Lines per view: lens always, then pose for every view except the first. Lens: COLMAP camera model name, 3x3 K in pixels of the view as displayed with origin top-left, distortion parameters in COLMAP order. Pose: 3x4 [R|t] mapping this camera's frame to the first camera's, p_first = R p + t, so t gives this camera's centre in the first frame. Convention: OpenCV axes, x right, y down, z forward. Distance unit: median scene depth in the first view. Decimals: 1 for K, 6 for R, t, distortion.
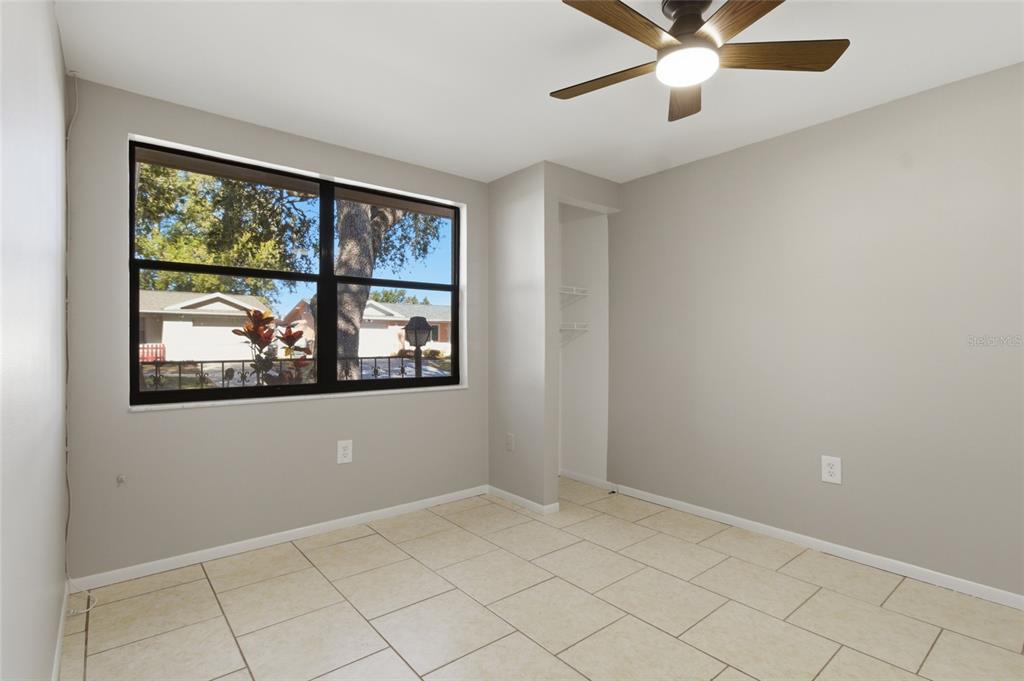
lens RADIAL K [[483.2, 0, 518.5], [0, 483.2, 343.5], [0, 0, 1]] dist [-0.028048, 0.019720]
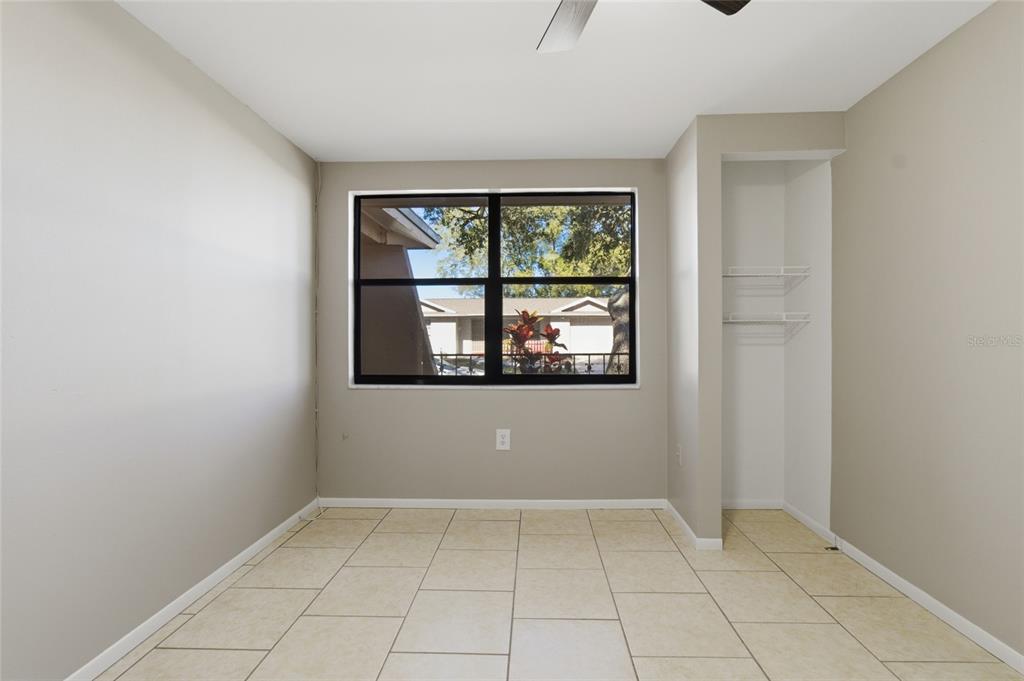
lens RADIAL K [[477.1, 0, 517.9], [0, 477.1, 339.6], [0, 0, 1]] dist [-0.041452, 0.037397]
pose [[0.757313, -0.001581, -0.653050, 0.300519], [0.001372, 0.999999, -0.000830, 0.000412], [0.653050, -0.000267, 0.757314, 0.168208]]
